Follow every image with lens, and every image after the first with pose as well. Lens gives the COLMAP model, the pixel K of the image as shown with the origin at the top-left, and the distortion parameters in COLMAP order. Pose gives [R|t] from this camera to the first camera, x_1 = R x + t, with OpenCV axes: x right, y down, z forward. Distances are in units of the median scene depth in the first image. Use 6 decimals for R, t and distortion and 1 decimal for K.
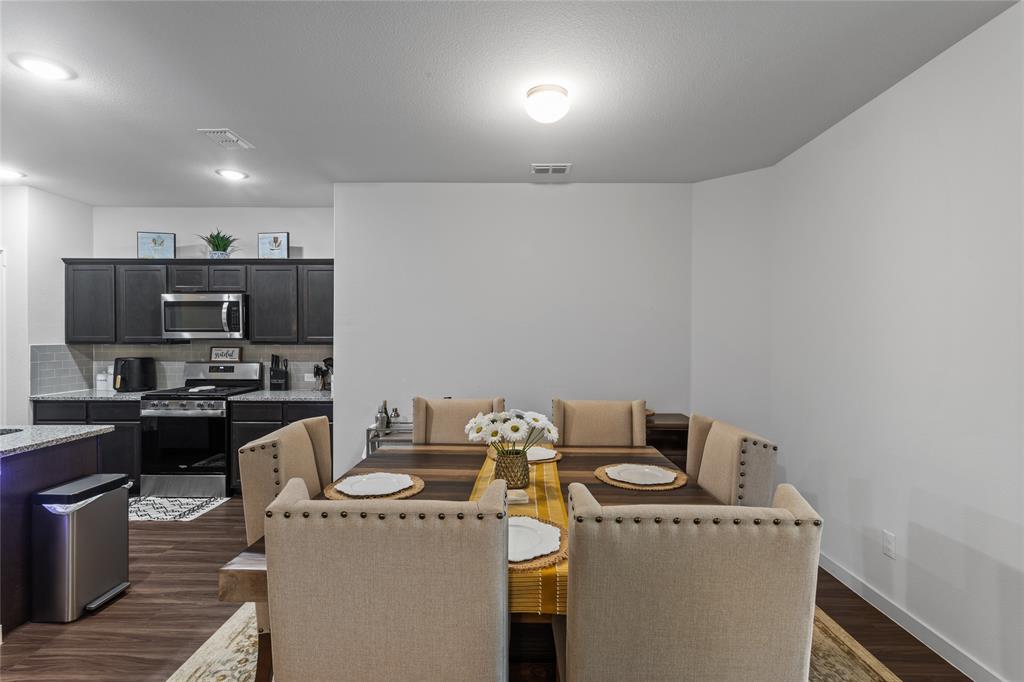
lens RADIAL K [[486.2, 0, 510.3], [0, 486.2, 340.7], [0, 0, 1]] dist [0.007194, -0.000124]
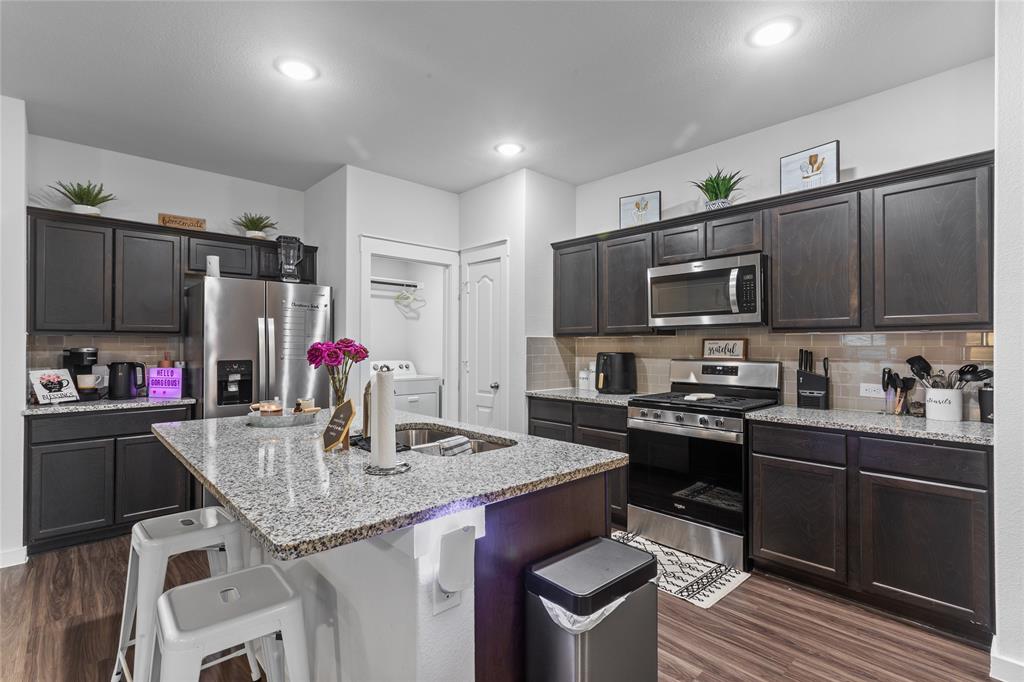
lens RADIAL K [[486.2, 0, 510.3], [0, 486.2, 340.7], [0, 0, 1]] dist [0.007194, -0.000124]
pose [[0.689259, -0.010267, -0.724442, -0.304672], [-0.004717, 0.999815, -0.018658, 0.031729], [0.724499, 0.016278, 0.689083, 0.312916]]
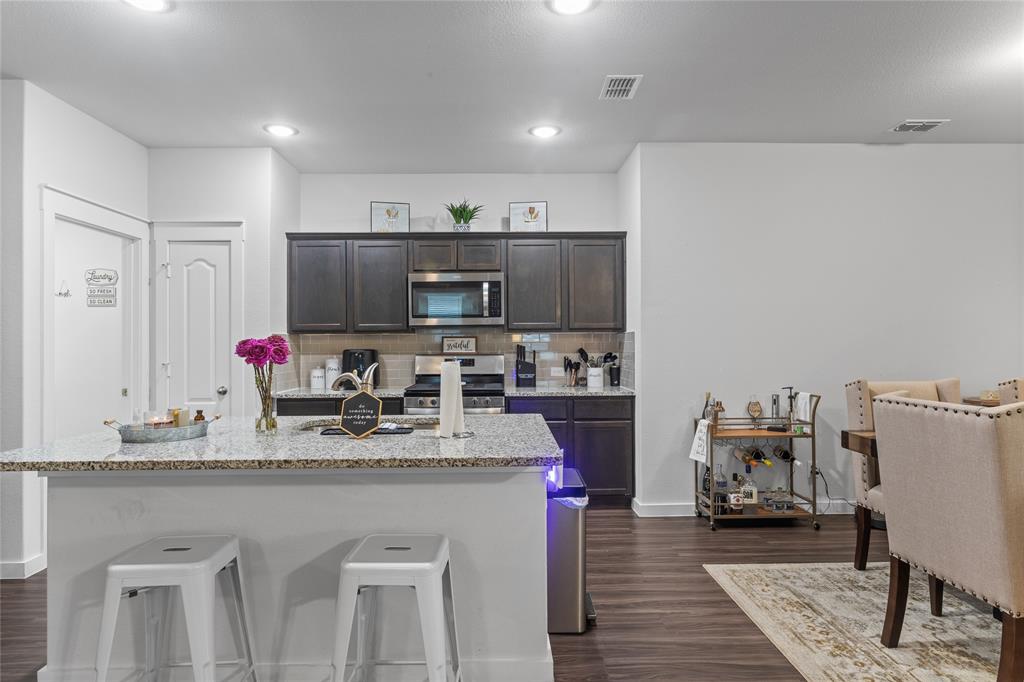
lens RADIAL K [[579.1, 0, 512.0], [0, 579.1, 341.0], [0, 0, 1]] dist [-0.004630, -0.000426]
pose [[0.999412, -0.008782, 0.033135, -0.554761], [0.009196, 0.999882, -0.012341, 0.035478], [-0.033023, 0.012638, 0.999375, -0.014880]]
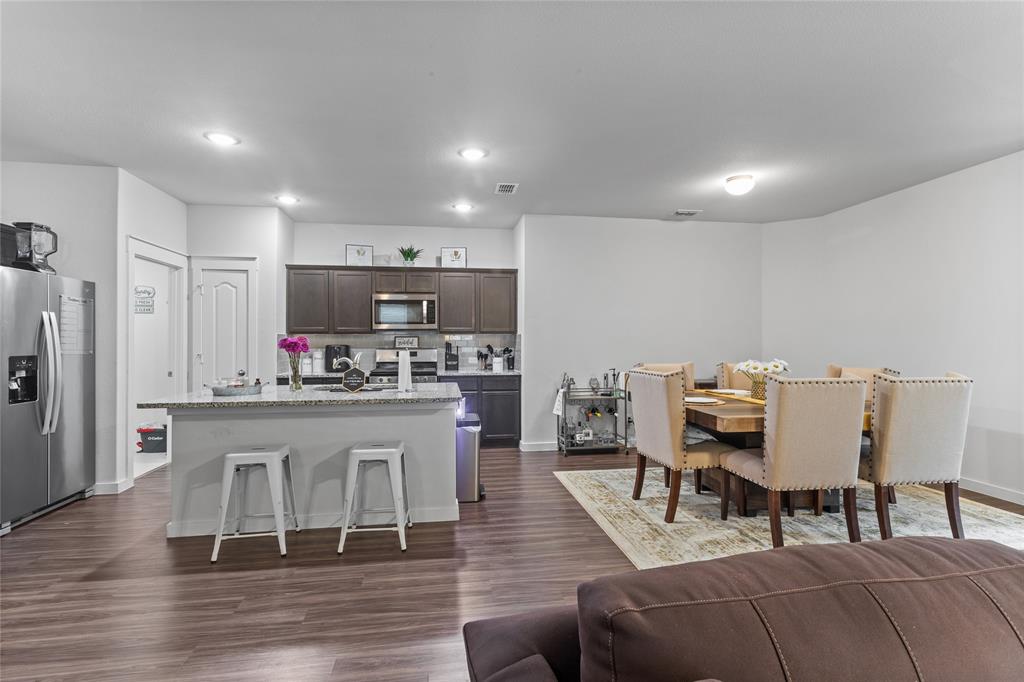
lens RADIAL K [[484.0, 0, 511.3], [0, 484.0, 337.4], [0, 0, 1]] dist [0.003981, 0.000877]
pose [[0.986827, -0.003487, 0.161741, -0.548284], [0.006050, 0.999864, -0.015354, 0.037783], [-0.161666, 0.016130, 0.986714, -0.294143]]
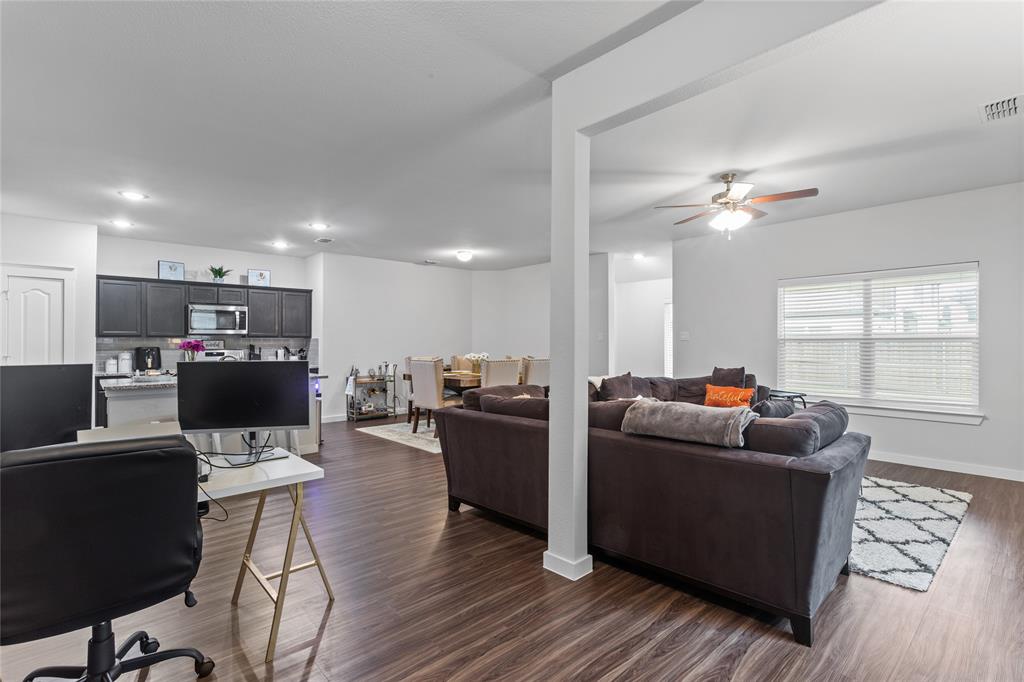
lens RADIAL K [[481.6, 0, 512.0], [0, 481.6, 341.0], [0, 0, 1]] dist [-0.001954, 0.000479]
pose [[0.728923, -0.002305, 0.684592, -0.983289], [0.010968, 0.999905, -0.008312, 0.040980], [-0.684508, 0.013567, 0.728879, -0.769512]]
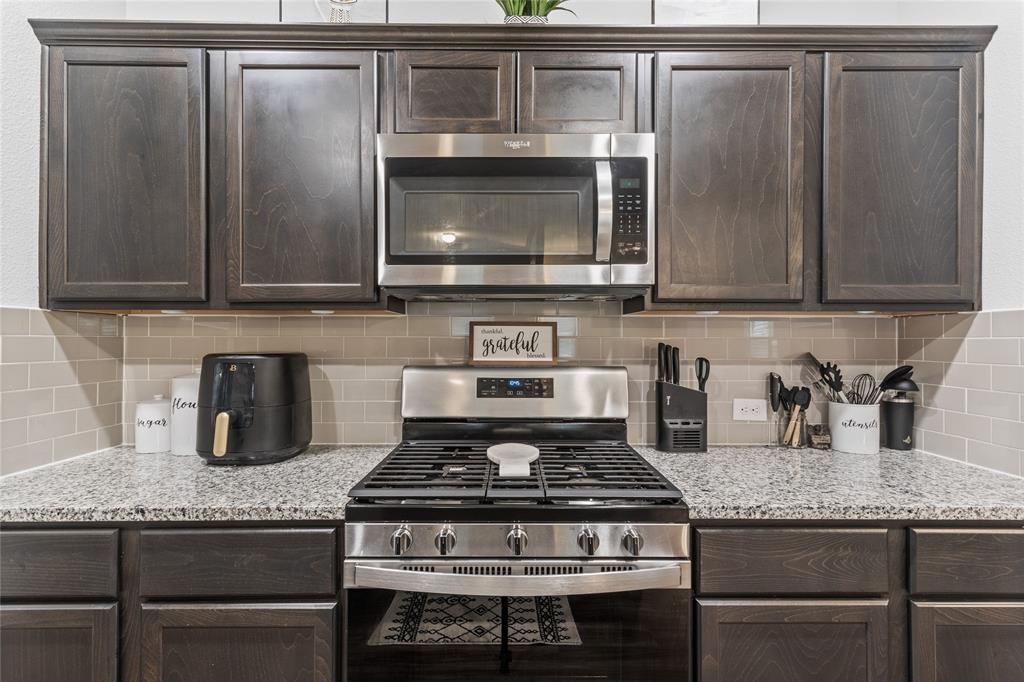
lens RADIAL K [[484.0, 0, 511.3], [0, 484.0, 337.4], [0, 0, 1]] dist [0.003981, 0.000877]
pose [[0.999687, -0.000988, 0.025002, -0.626294], [0.001277, 0.999932, -0.011554, 0.028744], [-0.024989, 0.011582, 0.999621, 0.693075]]
